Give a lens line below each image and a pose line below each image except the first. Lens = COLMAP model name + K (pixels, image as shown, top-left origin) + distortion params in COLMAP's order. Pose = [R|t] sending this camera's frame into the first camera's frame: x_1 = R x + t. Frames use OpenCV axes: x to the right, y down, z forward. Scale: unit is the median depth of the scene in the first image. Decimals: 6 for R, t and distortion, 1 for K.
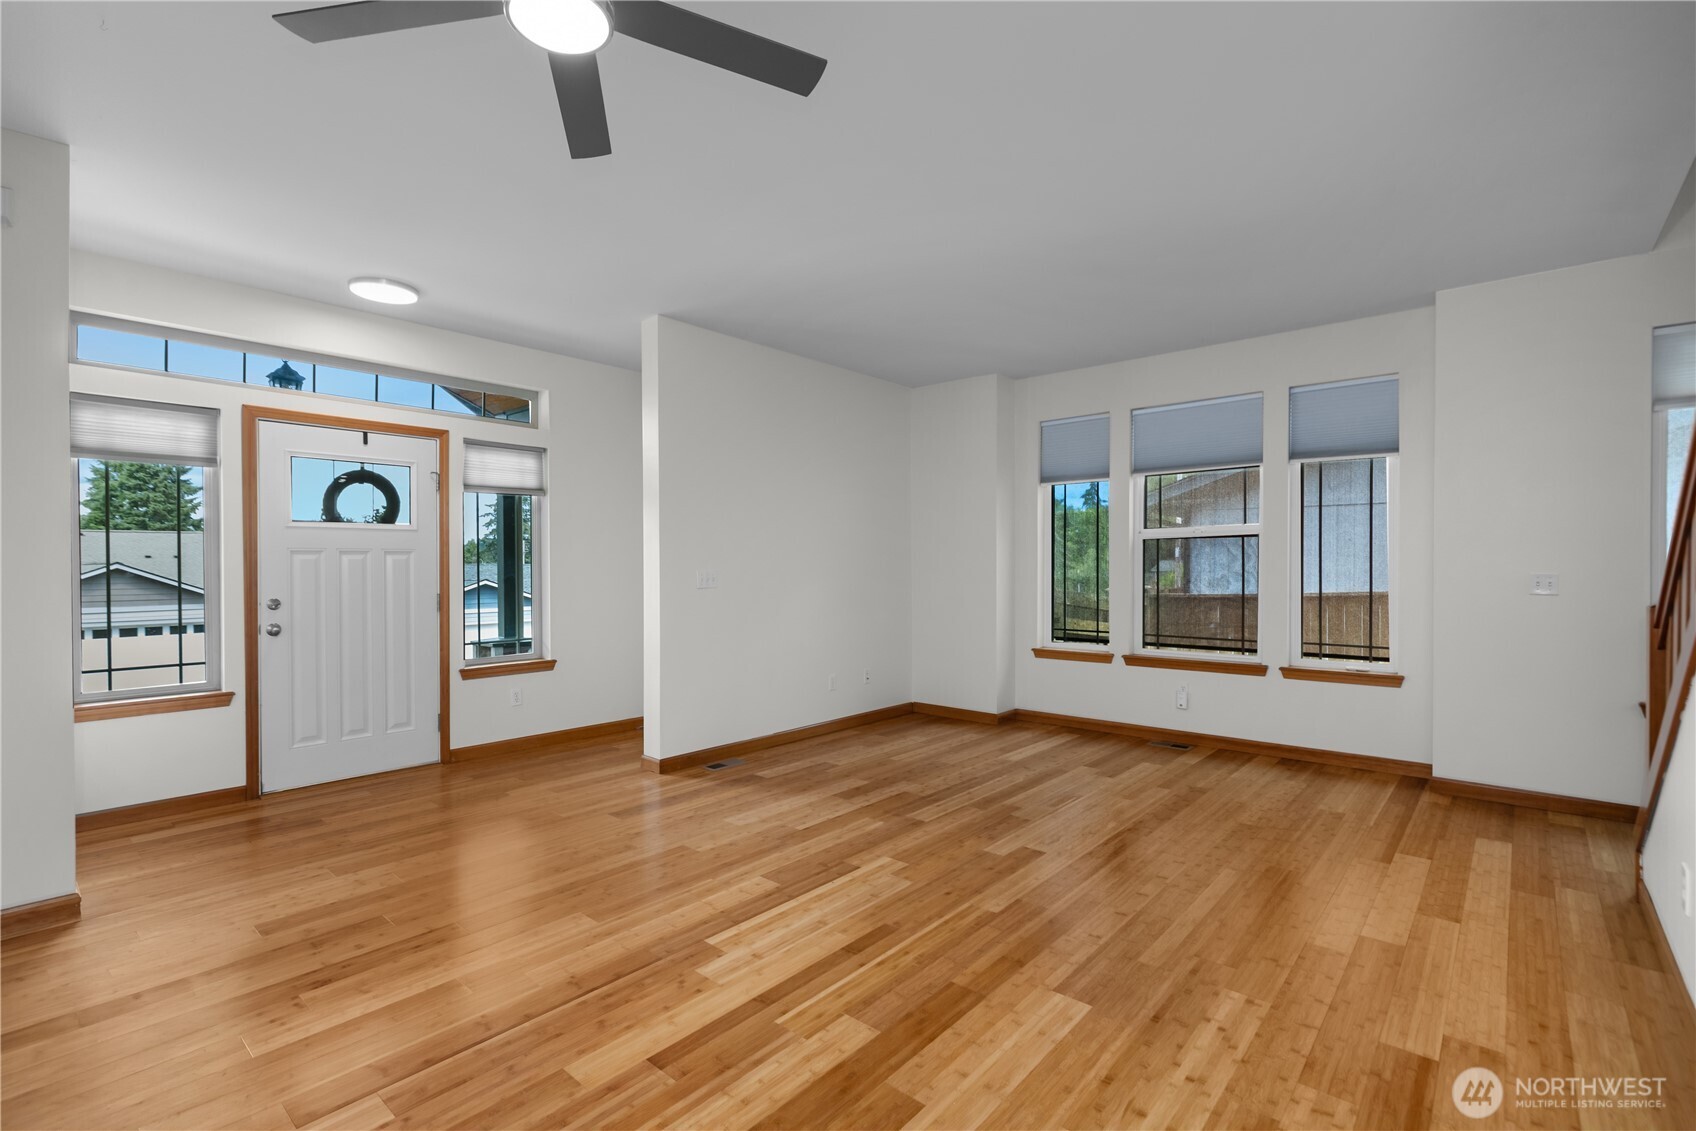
lens RADIAL K [[771.0, 0, 857.0], [0, 771.0, 571.6], [0, 0, 1]] dist [-0.003958, -0.000095]
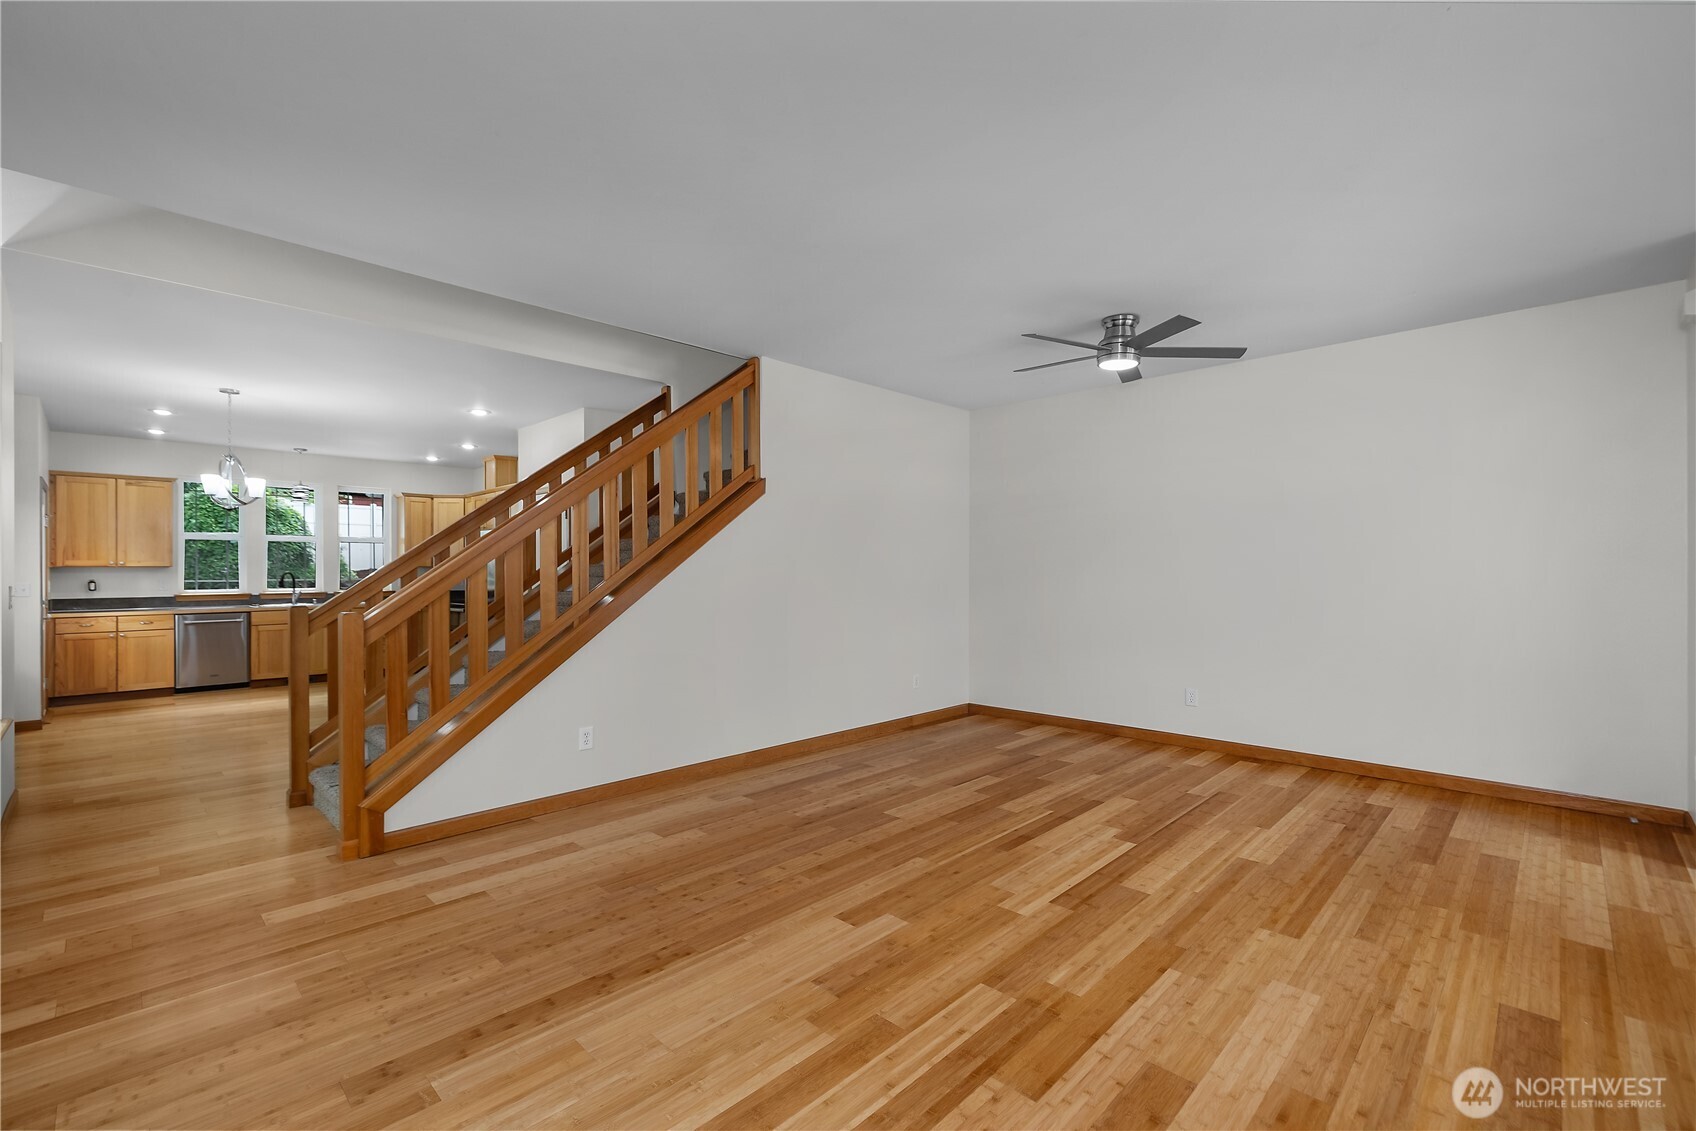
lens RADIAL K [[734.7, 0, 844.8], [0, 734.7, 568.4], [0, 0, 1]] dist [0.000717, -0.000205]
pose [[-0.997523, 0.002982, 0.070284, 0.199128], [0.003543, 0.999963, 0.007851, -0.025132], [-0.070258, 0.008080, -0.997496, 2.025842]]
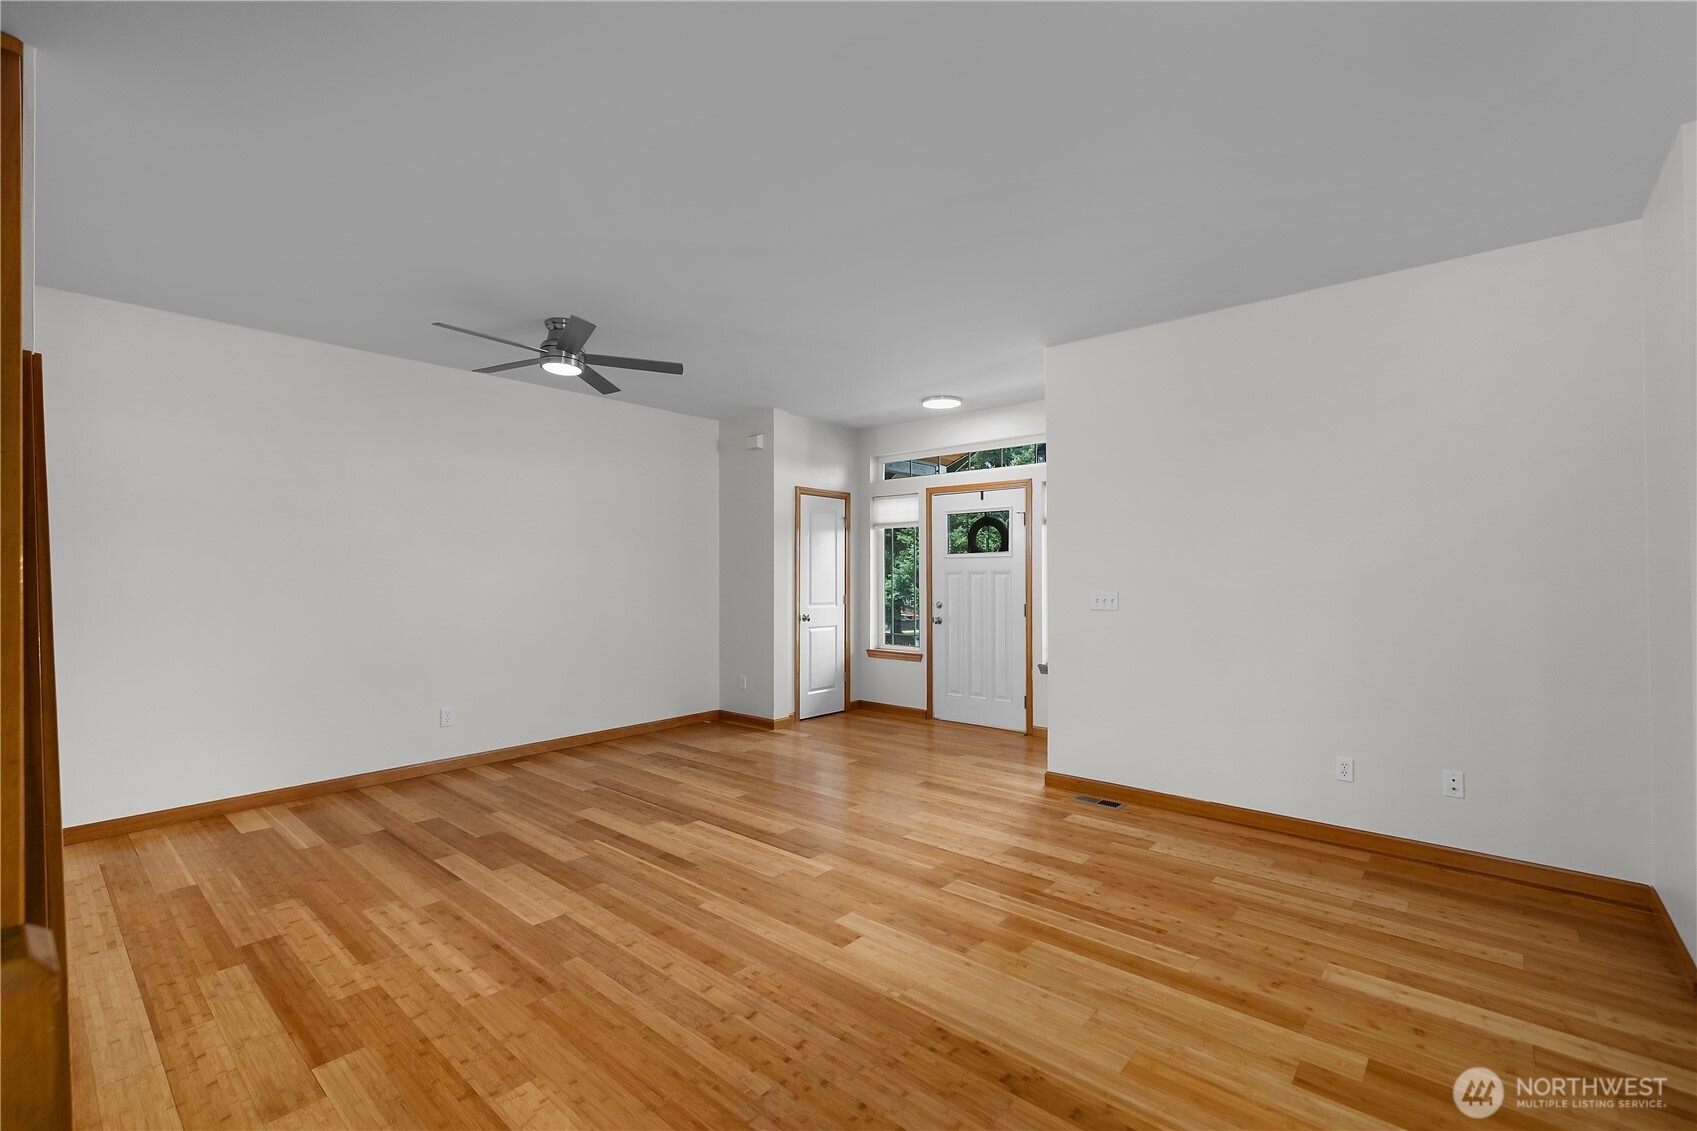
lens RADIAL K [[735.2, 0, 845.3], [0, 735.2, 568.4], [0, 0, 1]] dist [0.000717, -0.000205]
pose [[-0.011723, -0.007398, -0.999904, 1.153446], [-0.007284, 0.999947, -0.007313, -0.033102], [0.999905, 0.007198, -0.011776, 1.137537]]
